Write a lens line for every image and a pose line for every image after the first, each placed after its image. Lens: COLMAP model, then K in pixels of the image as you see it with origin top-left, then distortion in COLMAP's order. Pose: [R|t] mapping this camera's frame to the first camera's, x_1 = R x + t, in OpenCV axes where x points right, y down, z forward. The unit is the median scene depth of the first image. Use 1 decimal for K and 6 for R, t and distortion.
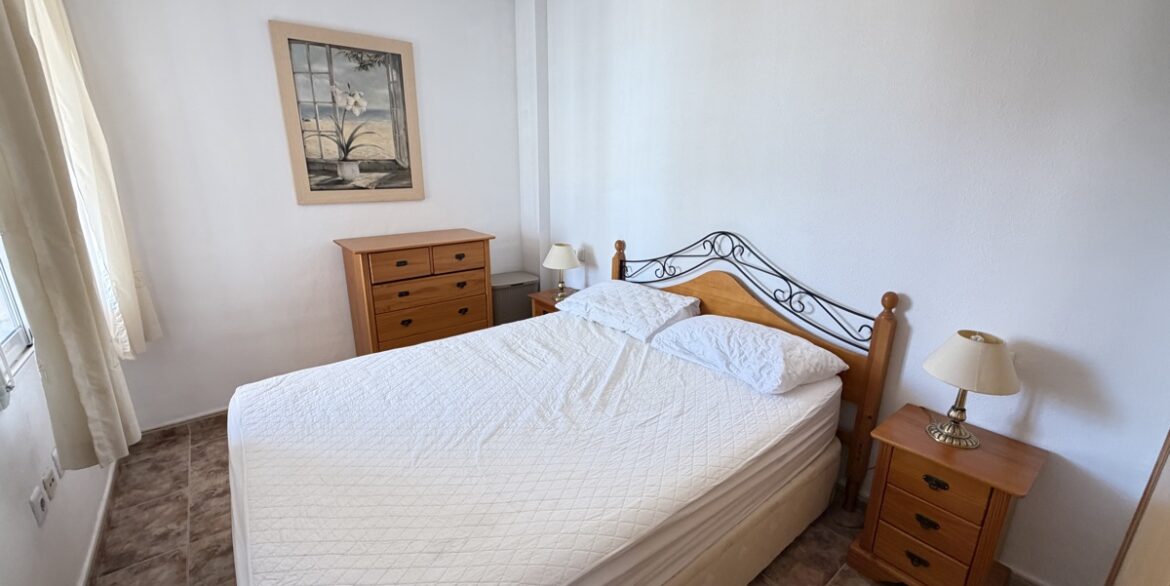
lens RADIAL K [[466.7, 0, 583.3], [0, 466.7, 295.1], [0, 0, 1]] dist [0.000988, -0.000034]
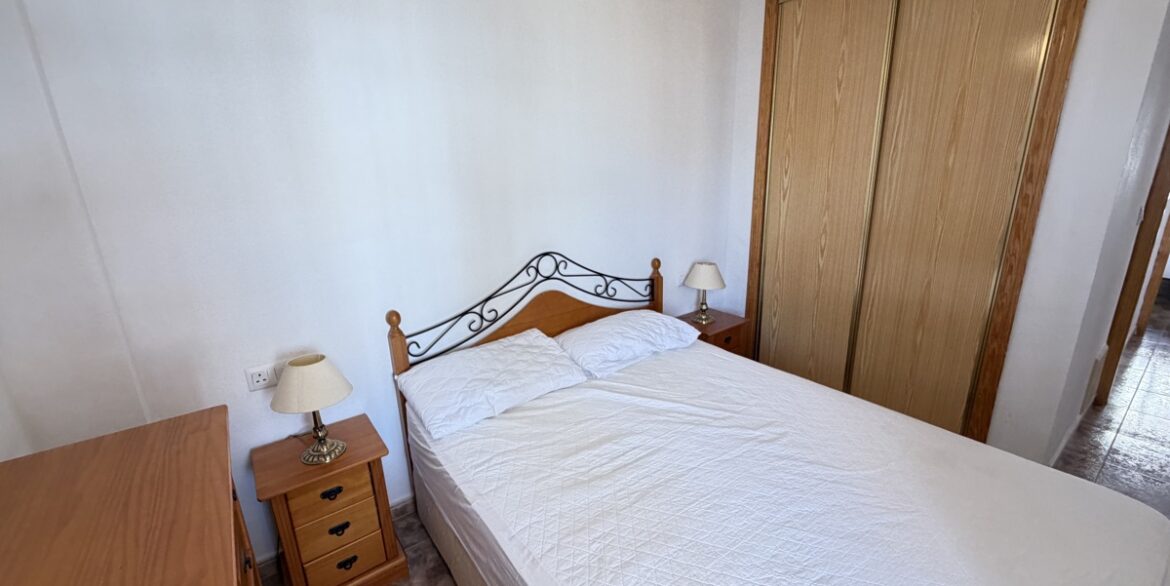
lens RADIAL K [[466.7, 0, 583.3], [0, 466.7, 295.1], [0, 0, 1]] dist [0.000988, -0.000034]
pose [[0.036939, -0.281104, 0.958966, -0.675875], [0.304721, 0.917088, 0.257090, -0.281637], [-0.951725, 0.282720, 0.119535, 0.814120]]
